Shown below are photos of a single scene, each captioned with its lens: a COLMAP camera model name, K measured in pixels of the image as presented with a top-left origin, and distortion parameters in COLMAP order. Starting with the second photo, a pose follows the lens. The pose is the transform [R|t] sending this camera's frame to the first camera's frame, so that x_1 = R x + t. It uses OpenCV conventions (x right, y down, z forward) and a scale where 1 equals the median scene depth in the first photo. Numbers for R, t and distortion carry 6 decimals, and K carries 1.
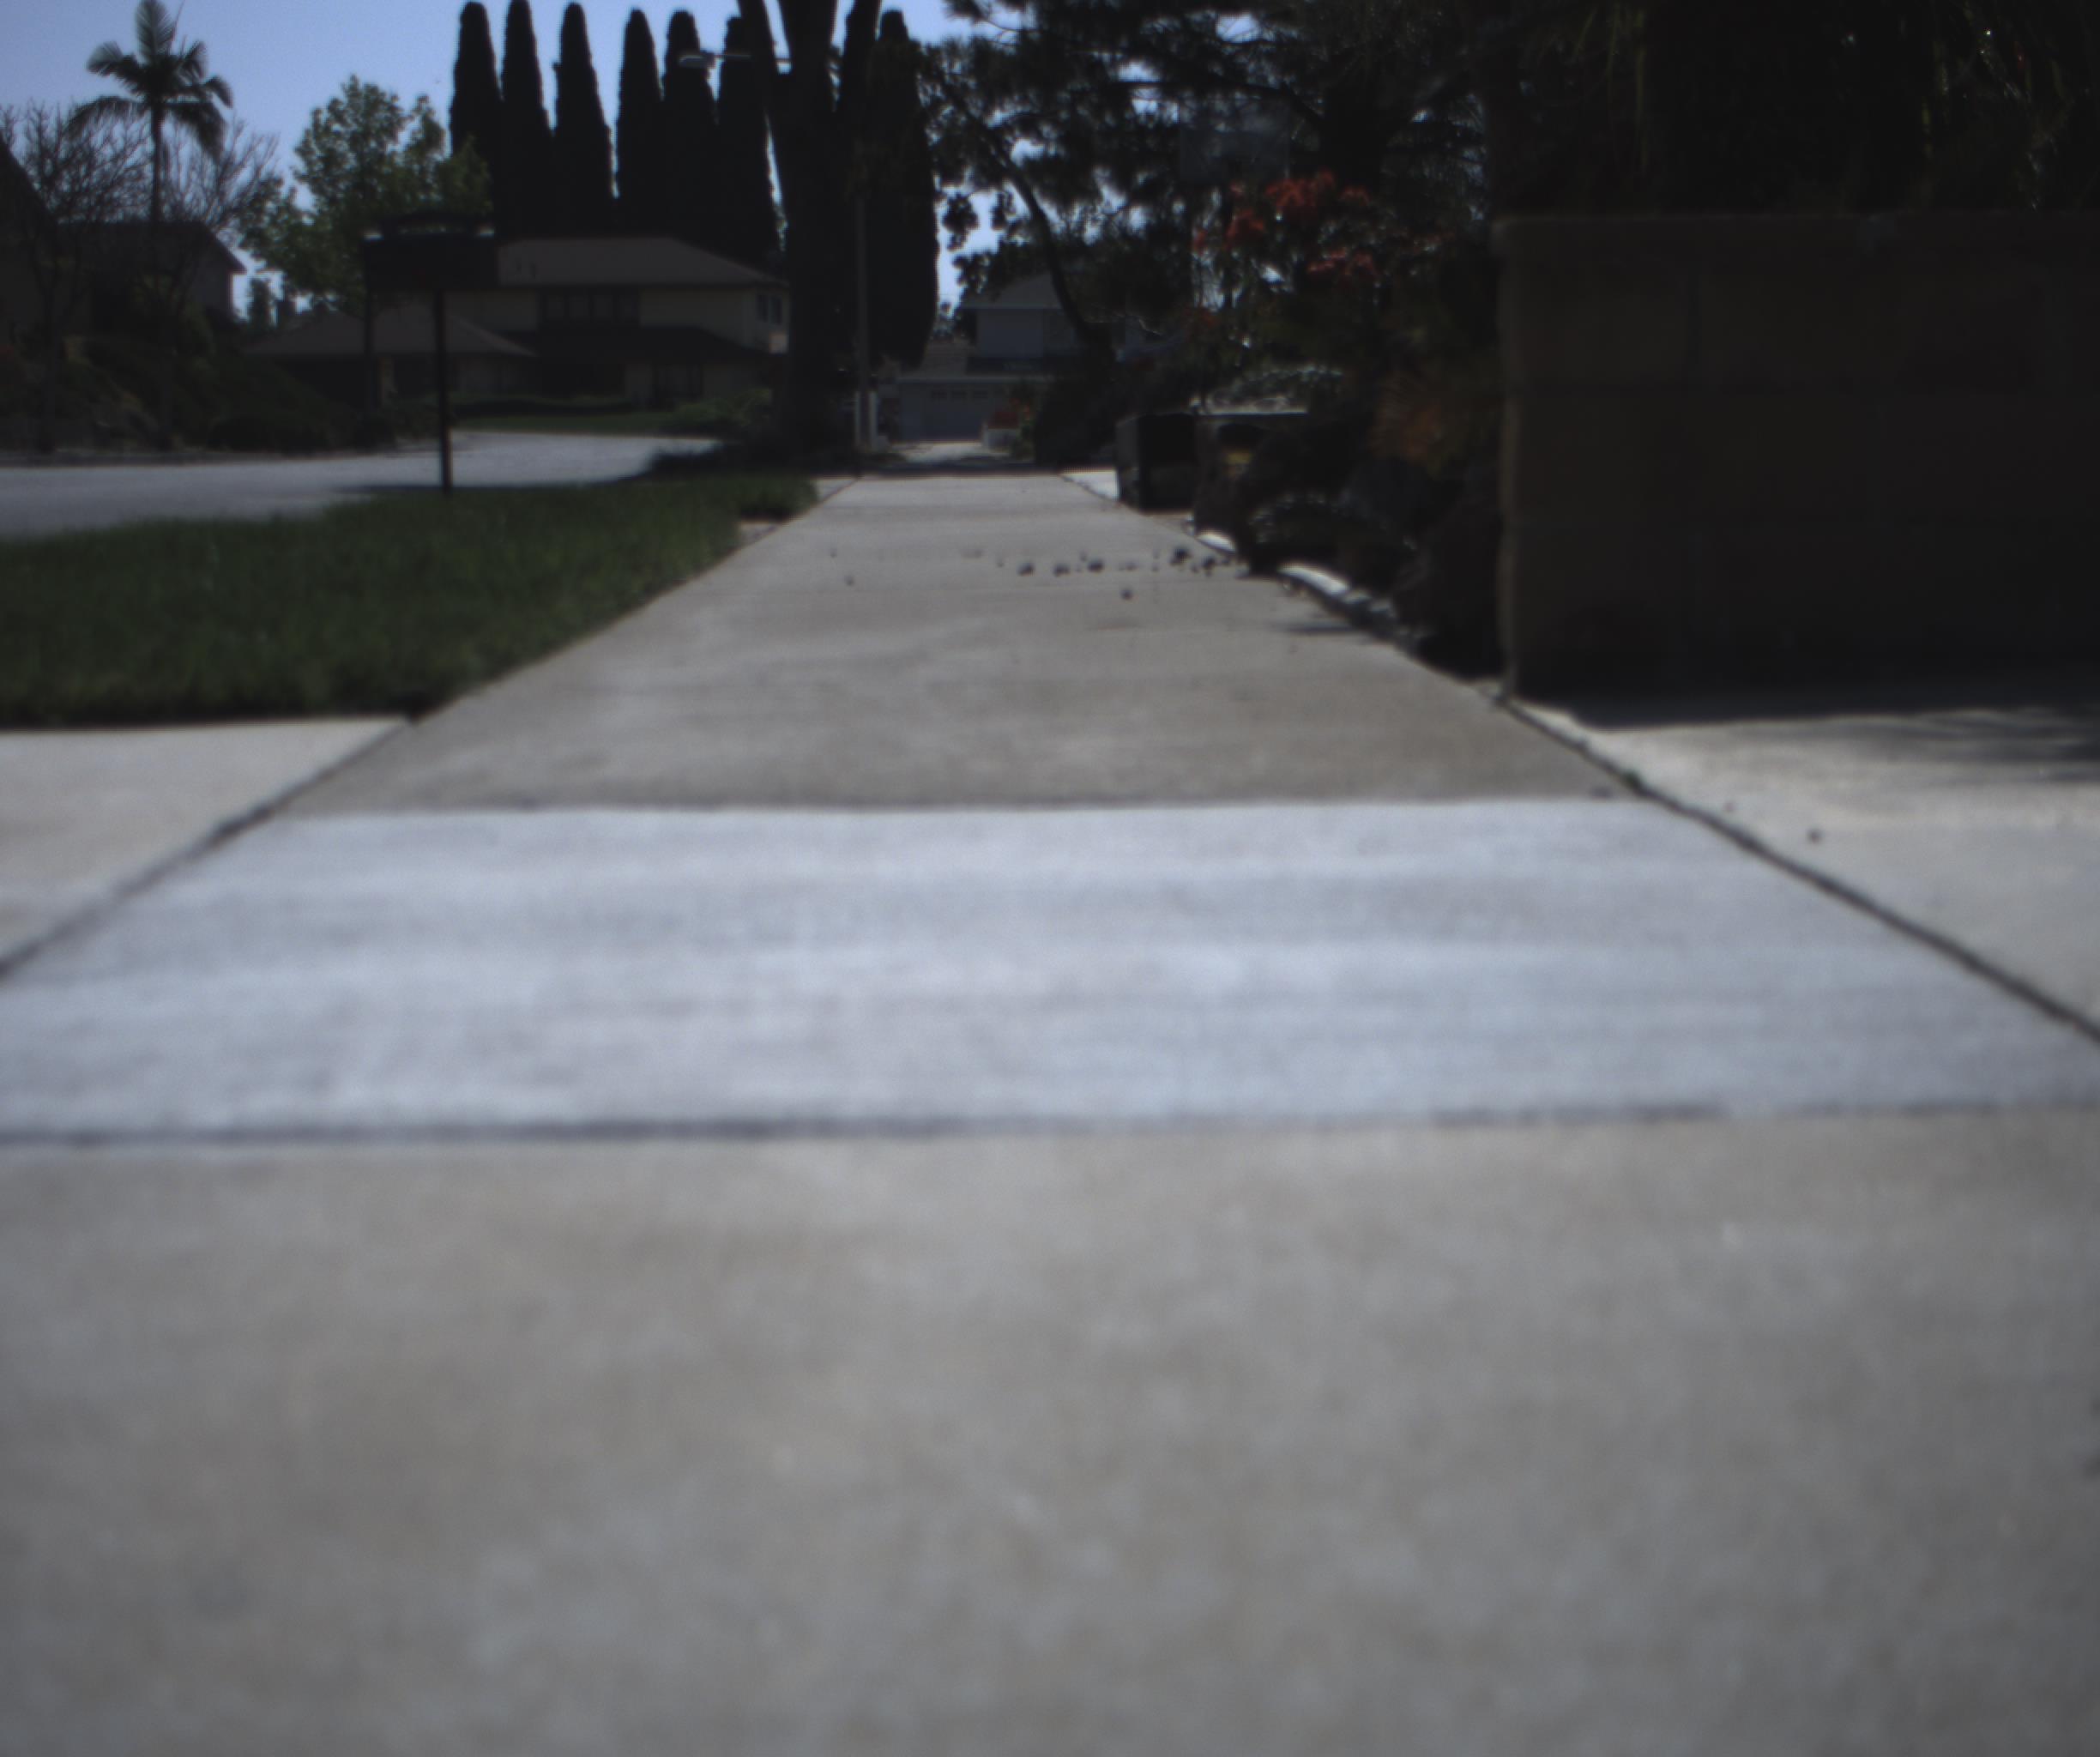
lens RADIAL K [[3937.2, 0, 1050.0], [0, 3937.2, 878.5], [0, 0, 1]] dist [-0.180607, 0.890523]
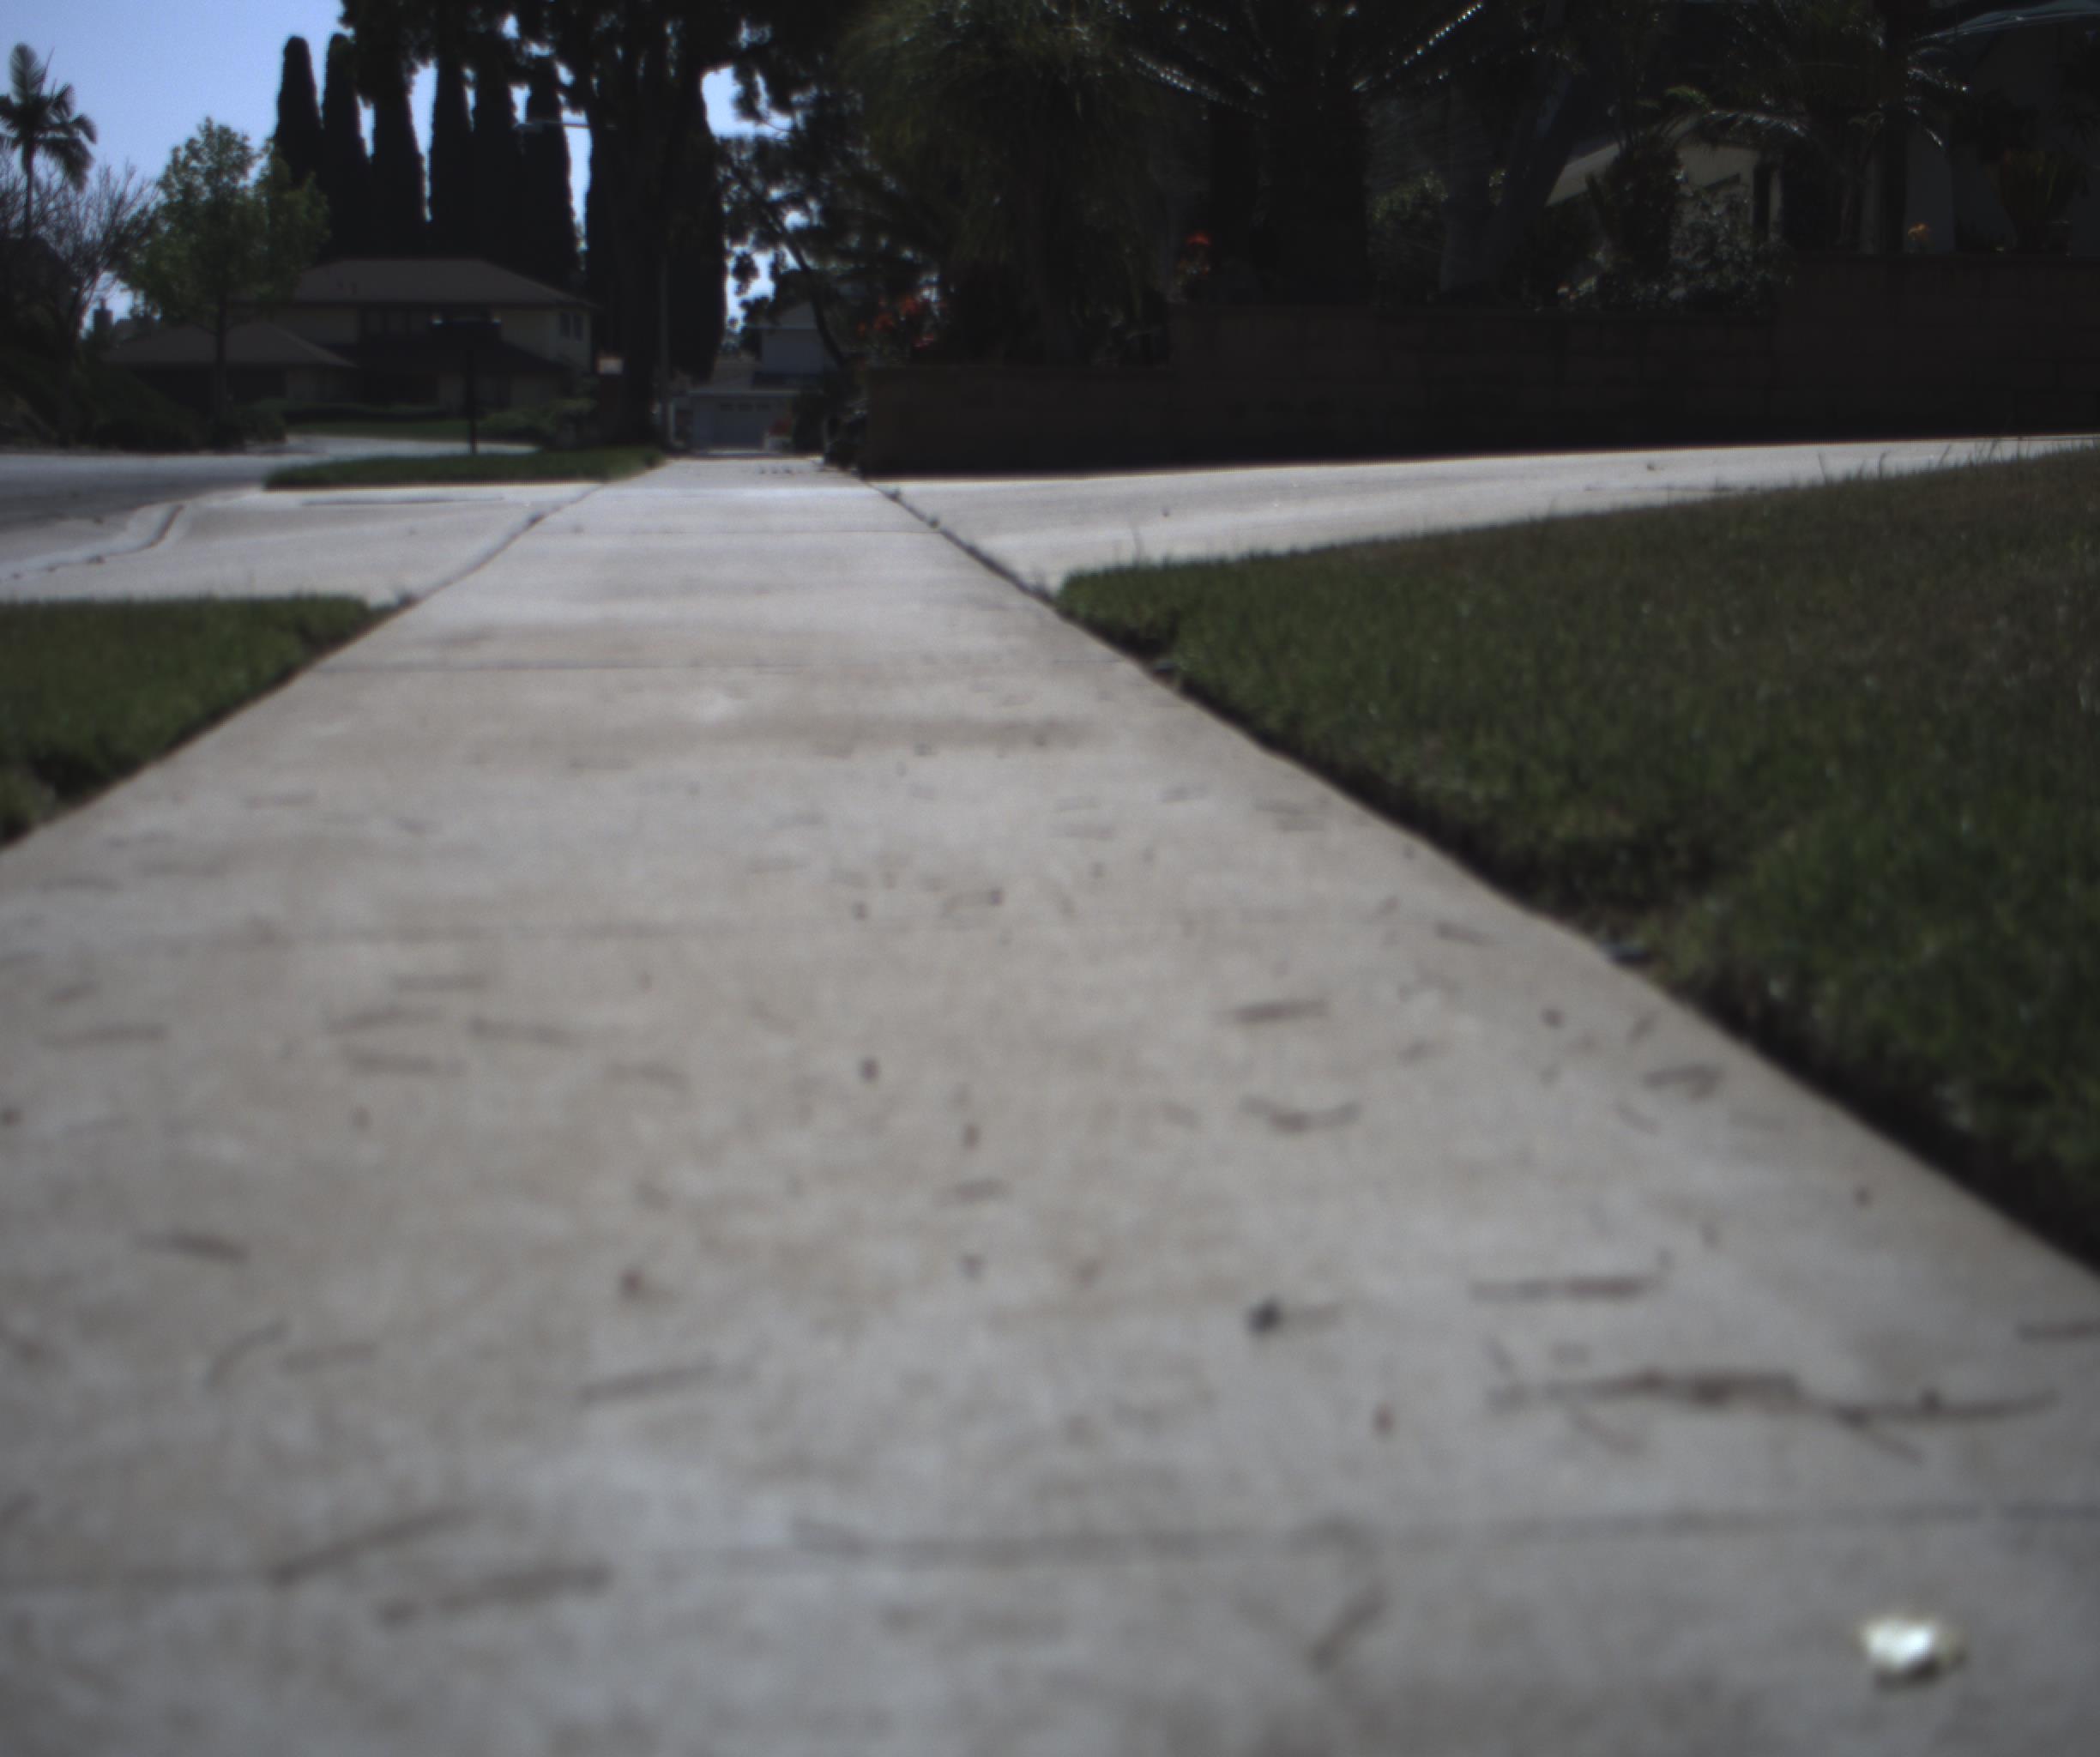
lens RADIAL K [[3937.2, 0, 1050.0], [0, 3937.2, 878.5], [0, 0, 1]] dist [-0.180607, 0.890523]
pose [[0.998497, 0.004614, 0.054608, 0.003687], [-0.004424, 0.999984, -0.003586, 0.017014], [-0.054624, 0.003339, 0.998501, -0.138302]]
